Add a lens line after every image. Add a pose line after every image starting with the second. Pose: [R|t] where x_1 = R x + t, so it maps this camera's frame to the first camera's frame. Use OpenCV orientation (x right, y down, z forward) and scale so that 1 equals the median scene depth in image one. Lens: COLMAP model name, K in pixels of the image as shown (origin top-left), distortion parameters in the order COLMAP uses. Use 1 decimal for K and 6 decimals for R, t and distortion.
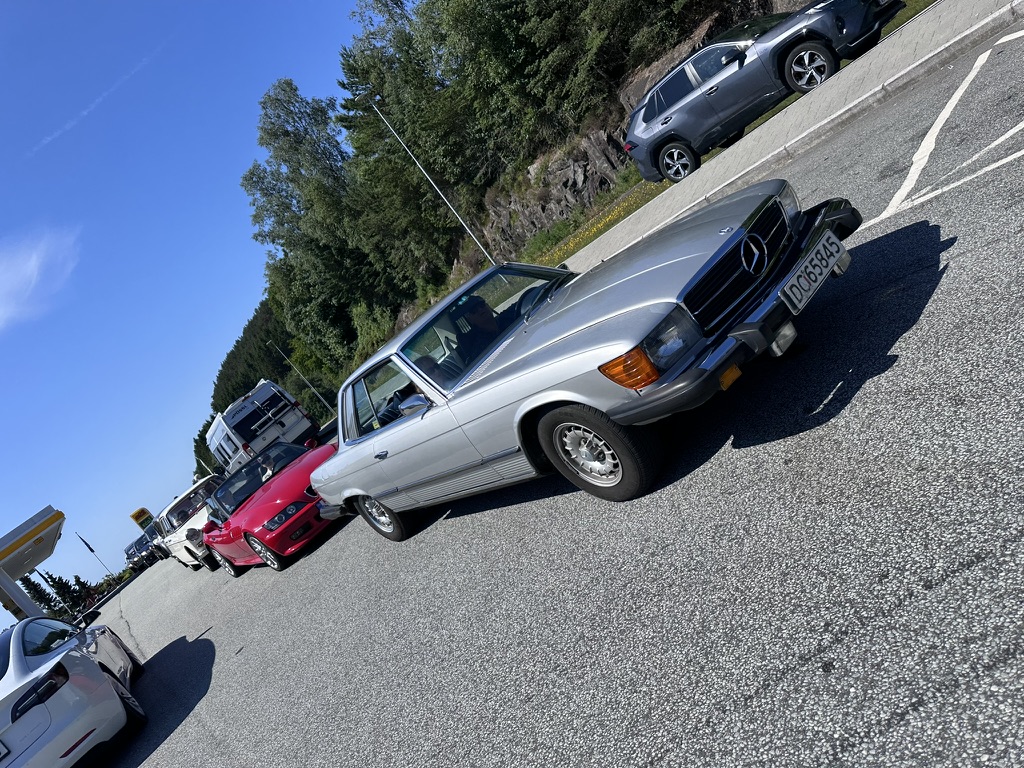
lens RADIAL K [[709.2, 0, 509.1], [0, 709.2, 373.1], [0, 0, 1]] dist [0.159058, -0.222825]
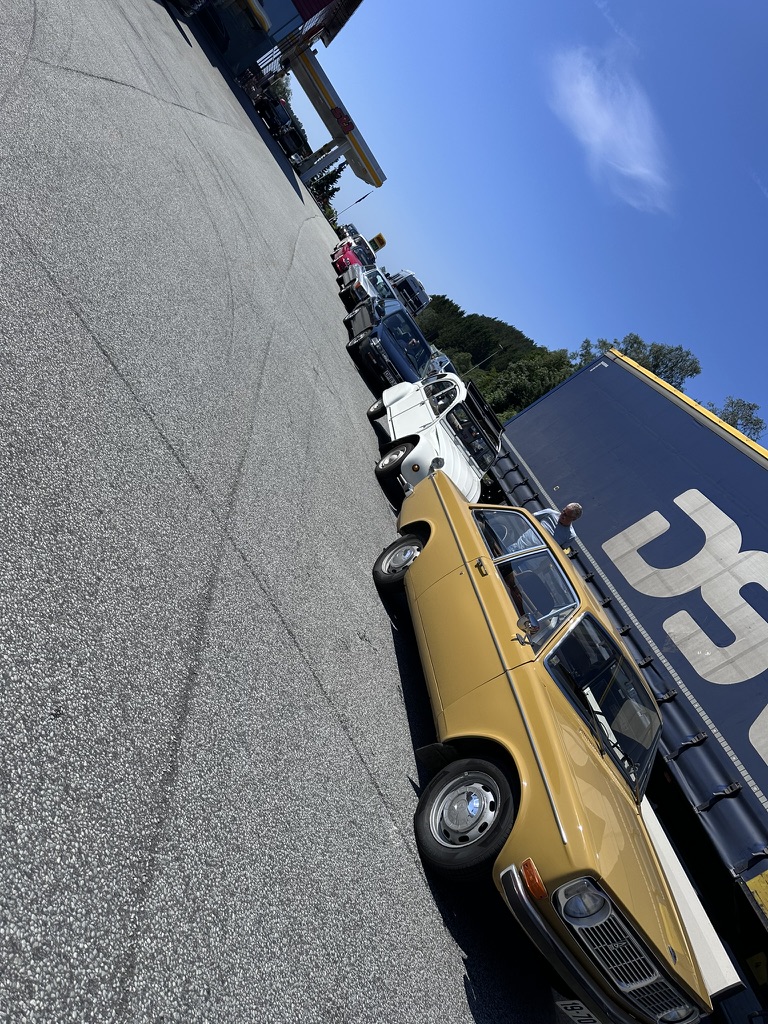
lens RADIAL K [[713.9, 0, 381.9], [0, 713.9, 510.8], [0, 0, 1]] dist [0.100609, -0.118659]
pose [[-0.139300, 0.983657, -0.114084, 0.155306], [-0.981925, -0.122302, 0.144448, -0.075777], [0.128134, 0.132144, 0.982914, -0.274342]]
